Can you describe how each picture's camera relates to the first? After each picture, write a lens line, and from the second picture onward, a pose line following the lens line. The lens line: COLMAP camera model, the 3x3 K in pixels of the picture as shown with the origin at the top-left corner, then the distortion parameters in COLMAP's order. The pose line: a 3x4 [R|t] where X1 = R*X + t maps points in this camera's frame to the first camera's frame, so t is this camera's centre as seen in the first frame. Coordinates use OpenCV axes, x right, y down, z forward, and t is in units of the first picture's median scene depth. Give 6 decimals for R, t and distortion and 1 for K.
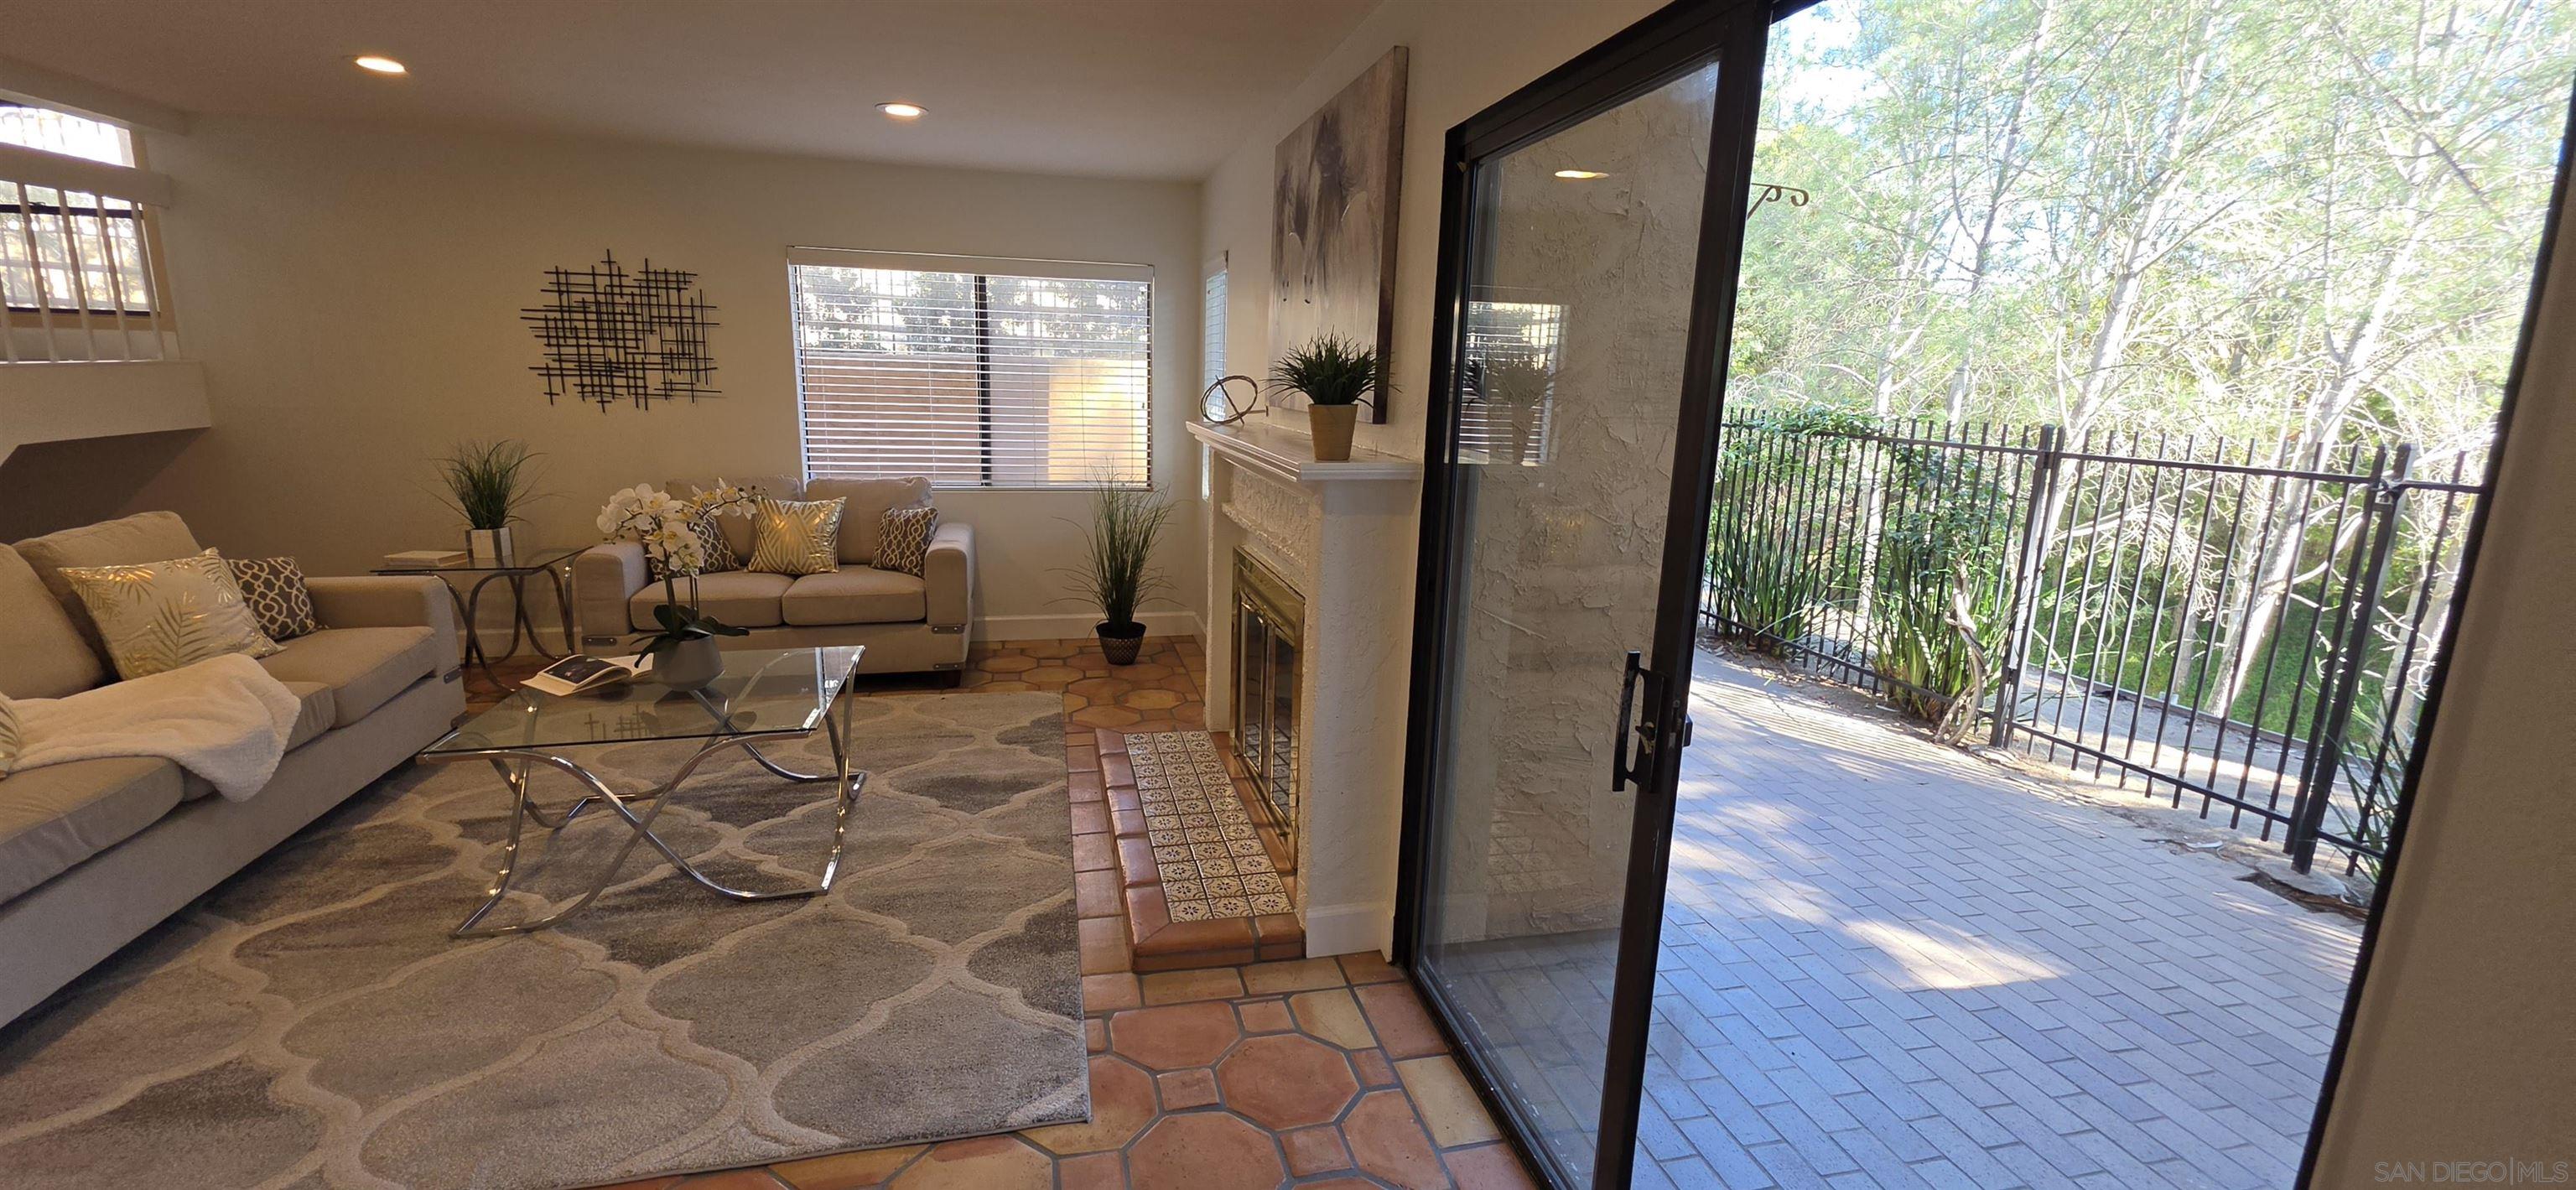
lens RADIAL K [[1029.0, 0, 1280.7], [0, 1029.0, 592.7], [0, 0, 1]] dist [0.000998, 0.000048]
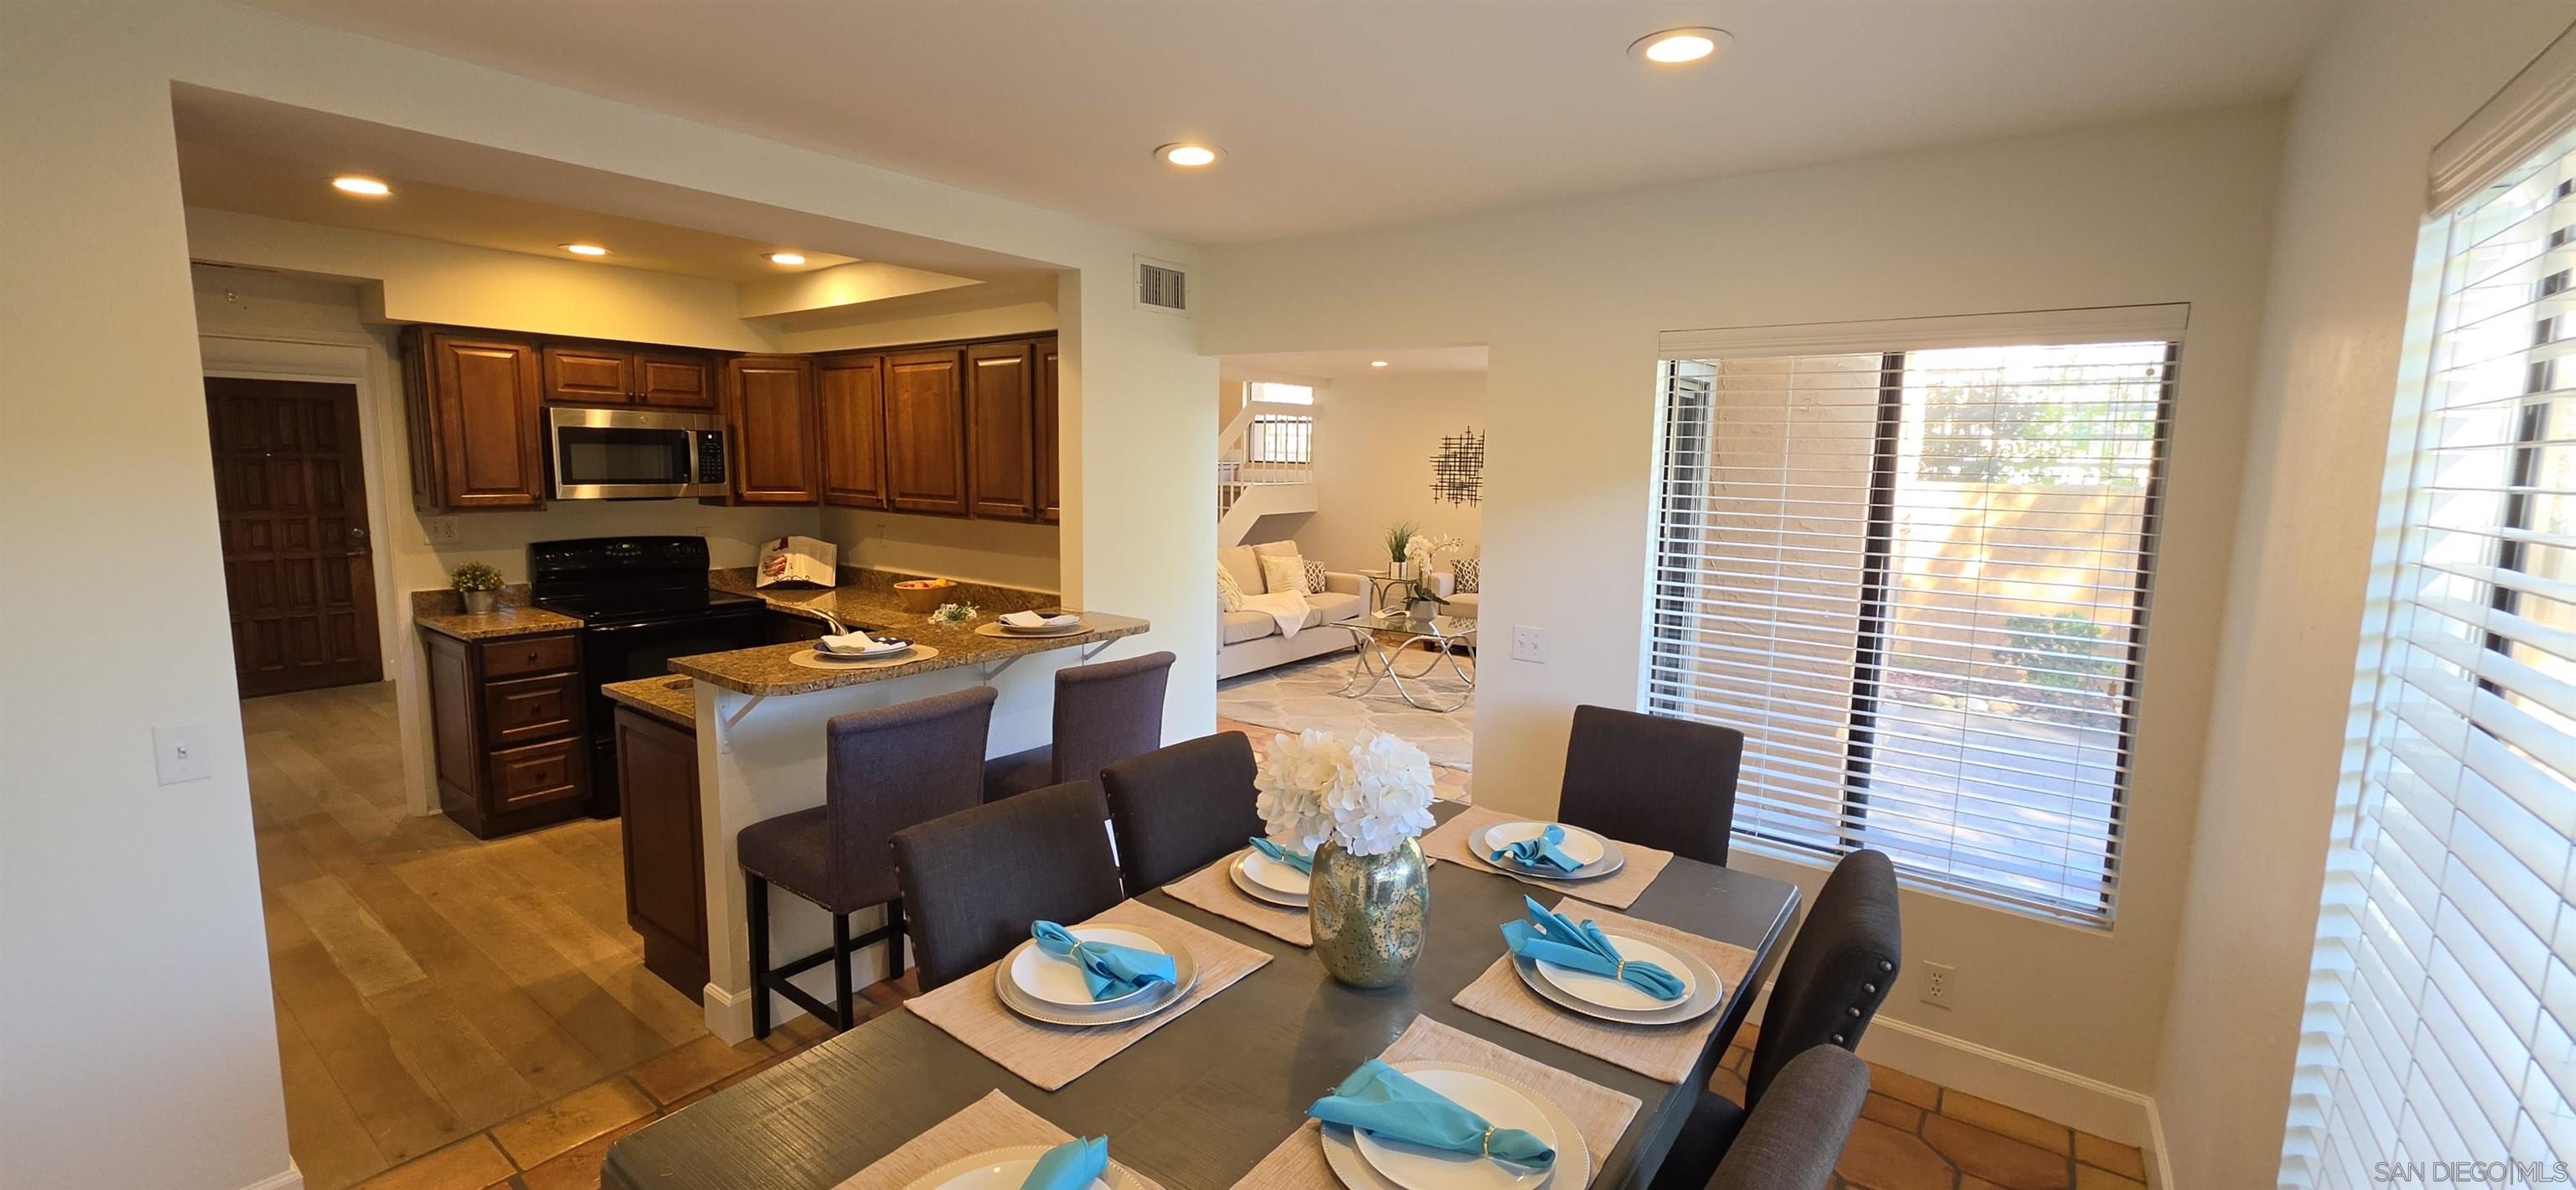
lens RADIAL K [[1029.0, 0, 1287.8], [0, 1029.0, 599.3], [0, 0, 1]] dist [0.000998, 0.000048]
pose [[0.644476, 0.086073, -0.759765, 0.875530], [-0.160675, 0.986703, -0.024511, 0.129296], [0.747552, 0.137872, 0.649736, -0.658775]]
